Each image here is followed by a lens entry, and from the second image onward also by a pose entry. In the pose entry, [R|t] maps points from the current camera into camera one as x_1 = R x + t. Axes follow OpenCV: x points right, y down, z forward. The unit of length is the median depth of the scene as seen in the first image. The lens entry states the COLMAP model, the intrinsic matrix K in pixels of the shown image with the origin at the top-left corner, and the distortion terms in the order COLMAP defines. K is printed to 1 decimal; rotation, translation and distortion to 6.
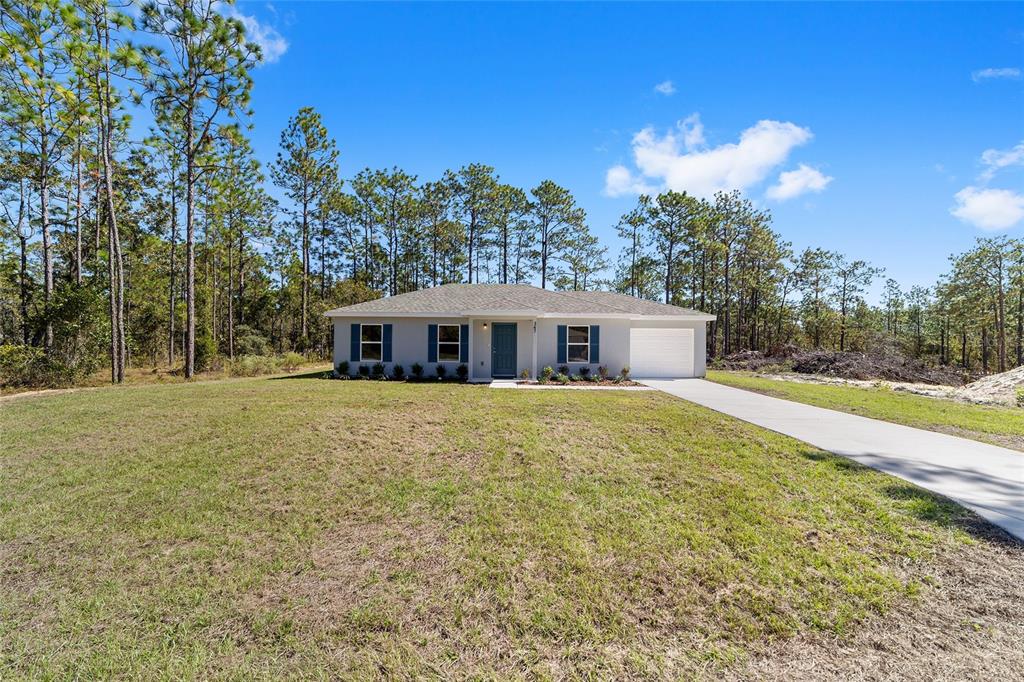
lens RADIAL K [[400.8, 0, 505.9], [0, 400.8, 343.3], [0, 0, 1]] dist [-0.013625, -0.000023]
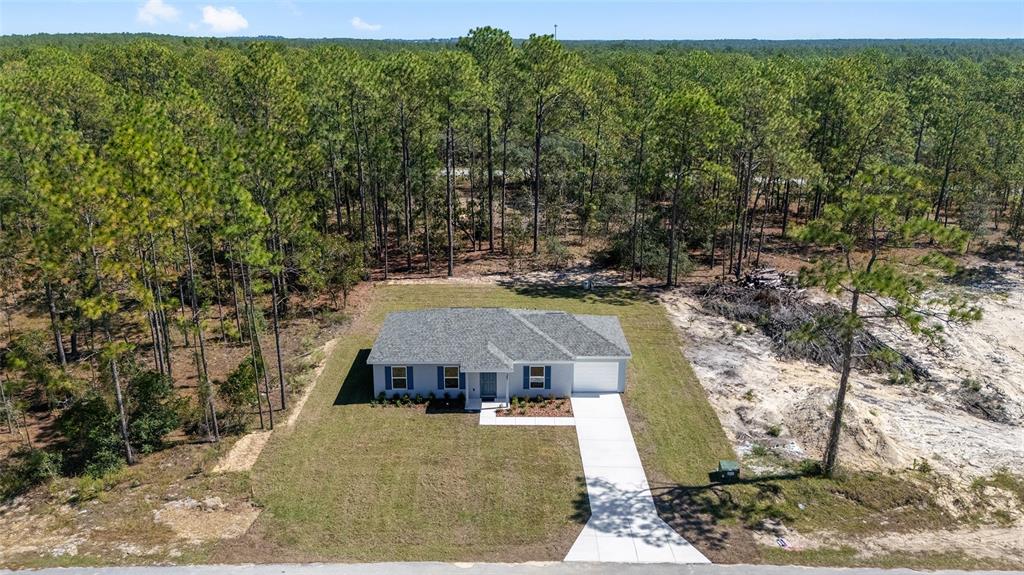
lens RADIAL K [[757.3, 0, 512.0], [0, 757.3, 287.5], [0, 0, 1]] dist [0.065492, -0.065450]
pose [[0.999790, -0.010350, 0.017683, 0.022396], [0.004397, 0.951317, 0.308182, -0.690882], [-0.020011, -0.308039, 0.951163, -0.928385]]
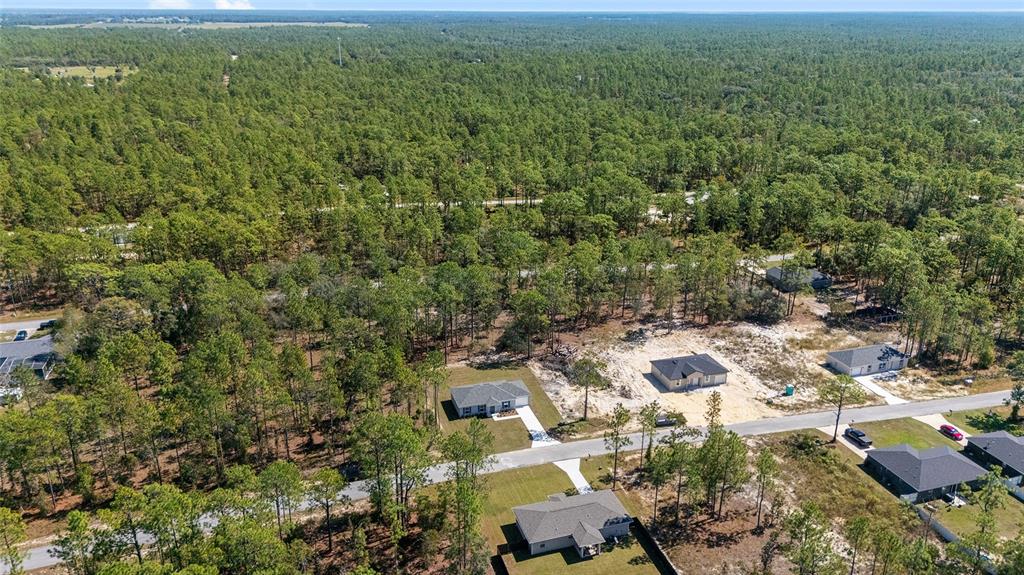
lens RADIAL K [[757.3, 0, 512.0], [0, 757.3, 287.5], [0, 0, 1]] dist [0.065492, -0.065450]
pose [[0.950979, -0.110297, 0.288918, -1.392011], [0.003932, 0.938474, 0.345328, -2.771418], [-0.309231, -0.327263, 0.892903, -4.207130]]
